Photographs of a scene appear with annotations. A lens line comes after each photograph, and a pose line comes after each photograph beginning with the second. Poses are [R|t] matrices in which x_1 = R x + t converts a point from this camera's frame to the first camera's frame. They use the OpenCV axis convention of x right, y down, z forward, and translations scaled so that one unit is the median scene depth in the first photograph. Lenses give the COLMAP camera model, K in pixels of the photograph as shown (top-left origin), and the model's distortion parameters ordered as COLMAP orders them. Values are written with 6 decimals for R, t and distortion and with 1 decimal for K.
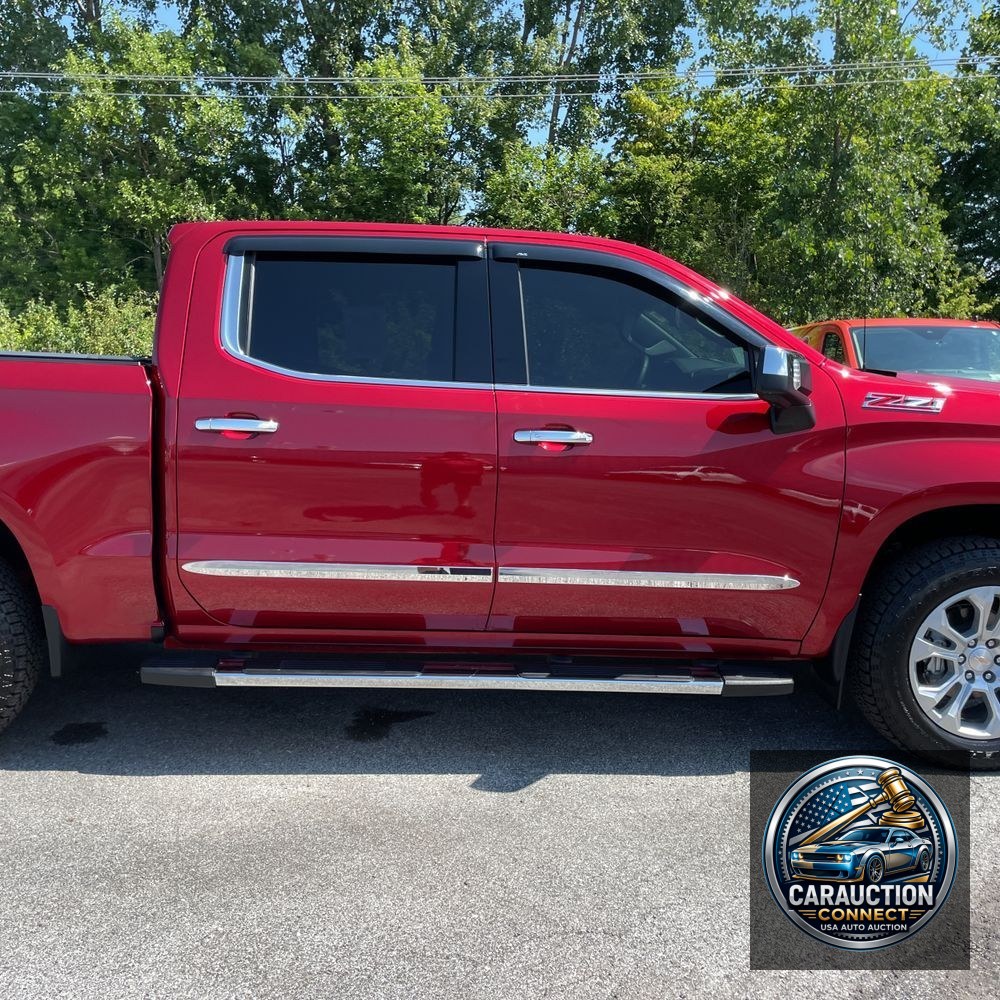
lens RADIAL K [[1023.5, 0, 486.9], [0, 1023.5, 502.3], [0, 0, 1]] dist [0.111838, -0.144349]
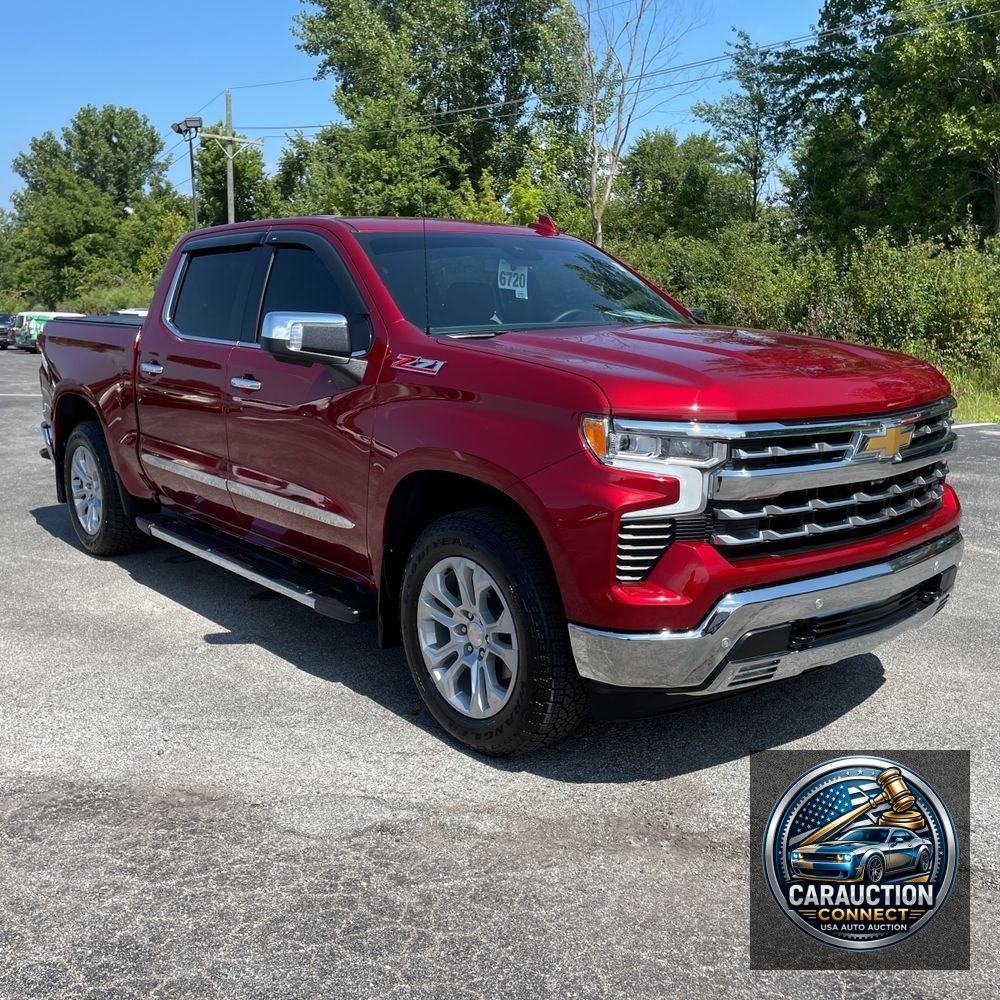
lens RADIAL K [[1023.5, 0, 486.9], [0, 1023.5, 502.3], [0, 0, 1]] dist [0.111838, -0.144349]
pose [[0.604483, 0.124907, -0.786765, 0.200786], [-0.078651, 0.992163, 0.097088, -0.009396], [0.792726, 0.003192, 0.609569, 0.063194]]
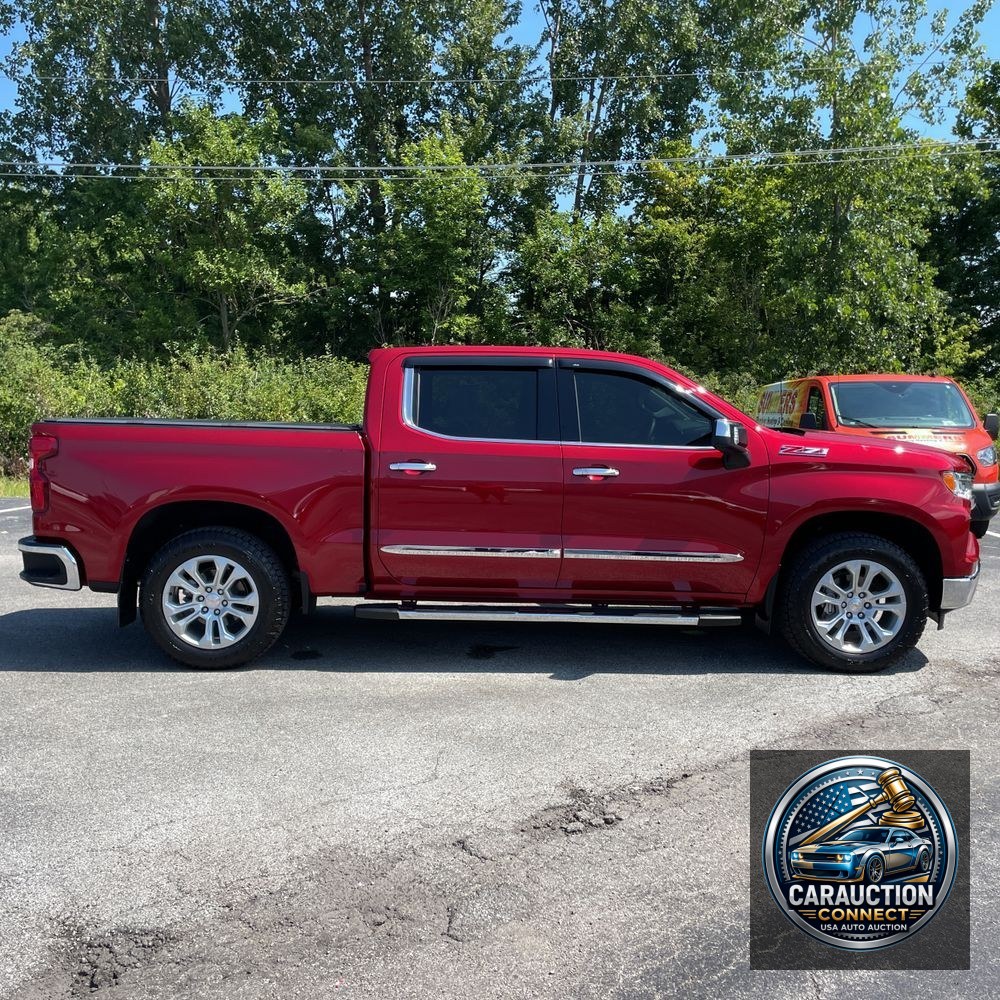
lens RADIAL K [[1023.5, 0, 486.9], [0, 1023.5, 502.3], [0, 0, 1]] dist [0.111838, -0.144349]
pose [[0.999687, -0.005628, -0.024395, -0.010972], [0.004720, 0.999299, -0.037127, 0.007145], [0.024587, 0.037000, 0.999013, -0.103036]]
